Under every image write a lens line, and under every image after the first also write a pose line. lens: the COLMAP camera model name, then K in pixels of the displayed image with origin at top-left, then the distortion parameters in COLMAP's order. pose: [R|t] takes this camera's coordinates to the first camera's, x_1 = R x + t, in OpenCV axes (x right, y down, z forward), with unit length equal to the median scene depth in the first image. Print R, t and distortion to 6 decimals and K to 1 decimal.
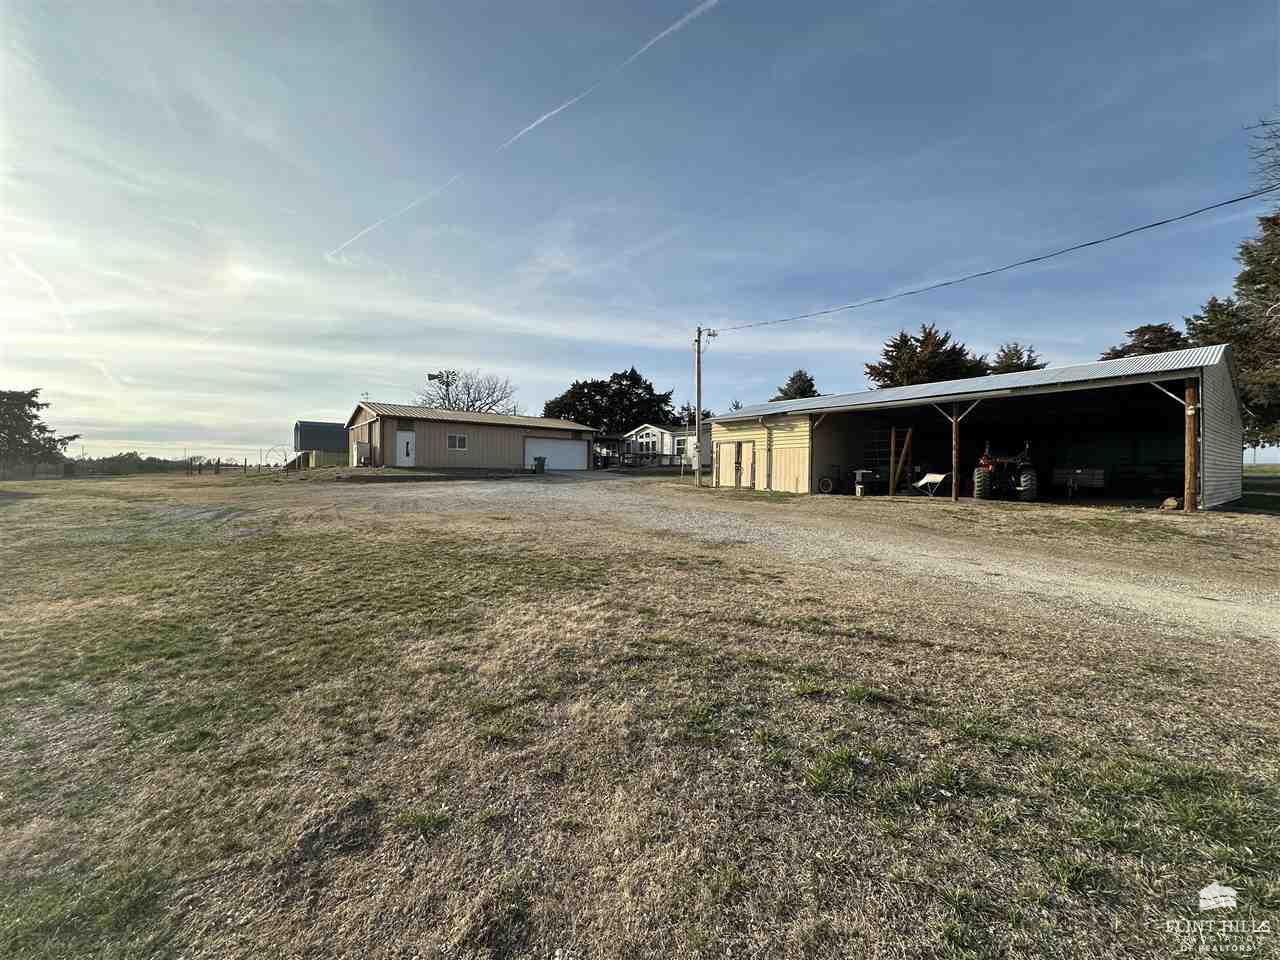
lens RADIAL K [[511.7, 0, 640.0], [0, 511.7, 480.0], [0, 0, 1]] dist [0.000472, -0.000010]
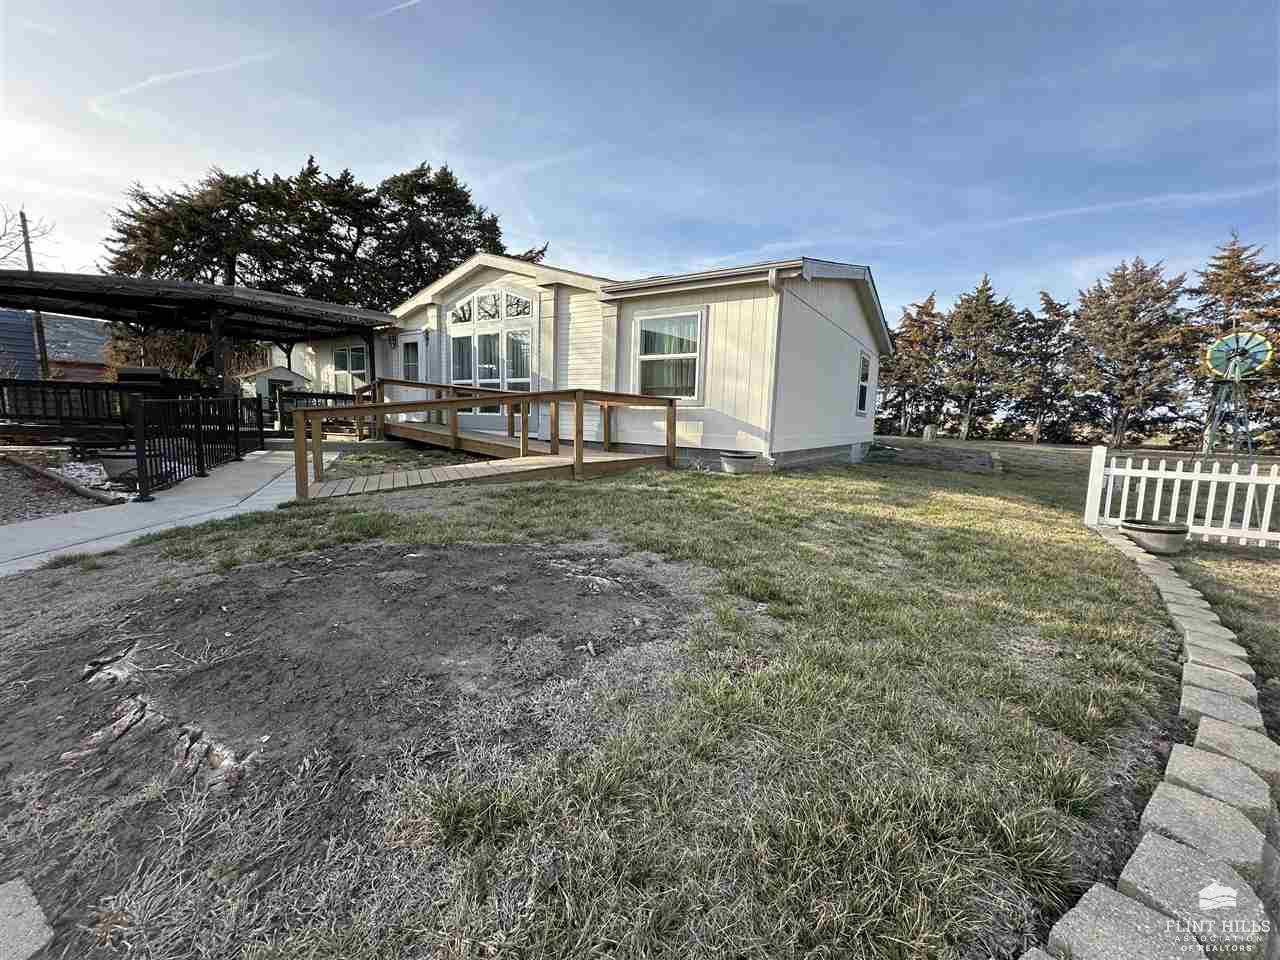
lens RADIAL K [[511.7, 0, 640.0], [0, 511.7, 480.0], [0, 0, 1]] dist [0.000472, -0.000010]
pose [[0.951357, -0.002640, 0.308078, 0.007680], [-0.027671, 0.995190, 0.093977, -0.032439], [-0.306844, -0.097931, 0.946708, 0.740051]]
